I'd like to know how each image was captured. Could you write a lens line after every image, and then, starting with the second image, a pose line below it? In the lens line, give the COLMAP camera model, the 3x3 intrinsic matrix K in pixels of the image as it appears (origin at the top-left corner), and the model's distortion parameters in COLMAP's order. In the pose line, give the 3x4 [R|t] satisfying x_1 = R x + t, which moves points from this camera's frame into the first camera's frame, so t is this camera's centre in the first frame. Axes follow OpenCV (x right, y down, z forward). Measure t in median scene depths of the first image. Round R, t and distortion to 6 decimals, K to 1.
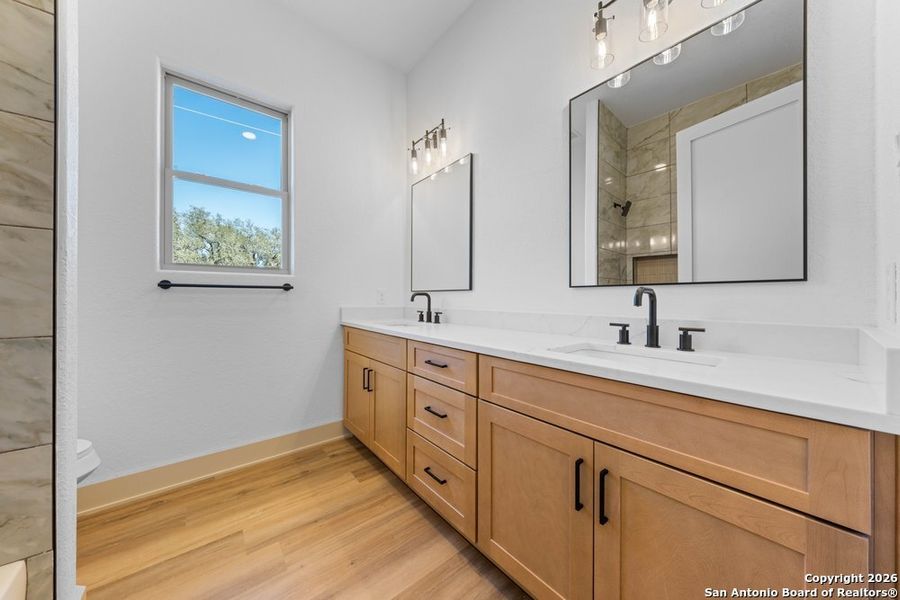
lens RADIAL K [[306.1, 0, 452.1], [0, 306.1, 297.0], [0, 0, 1]] dist [-0.000713, -0.000122]
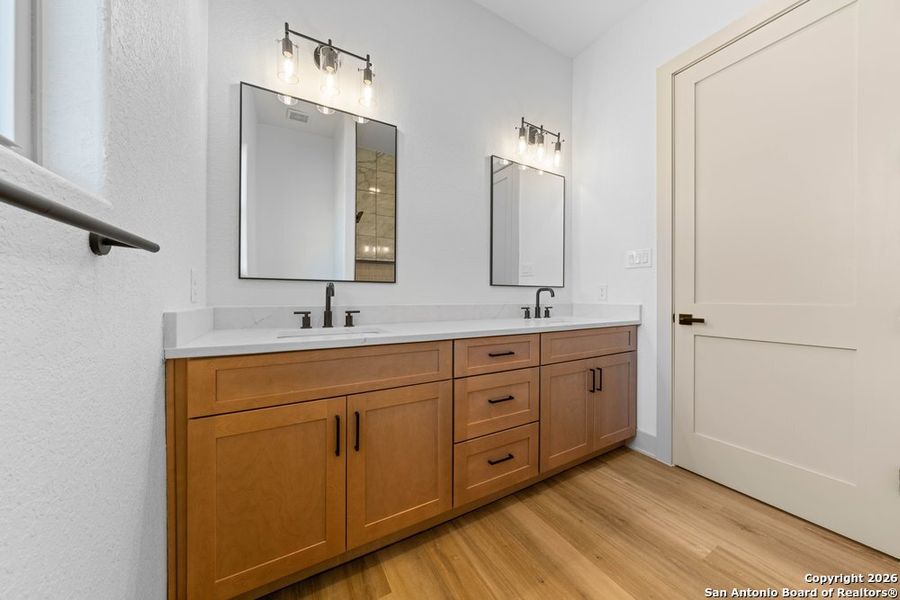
lens RADIAL K [[306.1, 0, 452.1], [0, 306.1, 297.0], [0, 0, 1]] dist [-0.000713, -0.000122]
pose [[0.155808, -0.004507, 0.987777, -1.068314], [-0.007575, 0.999955, 0.005757, 0.015938], [-0.987758, -0.008379, 0.155767, 0.955935]]
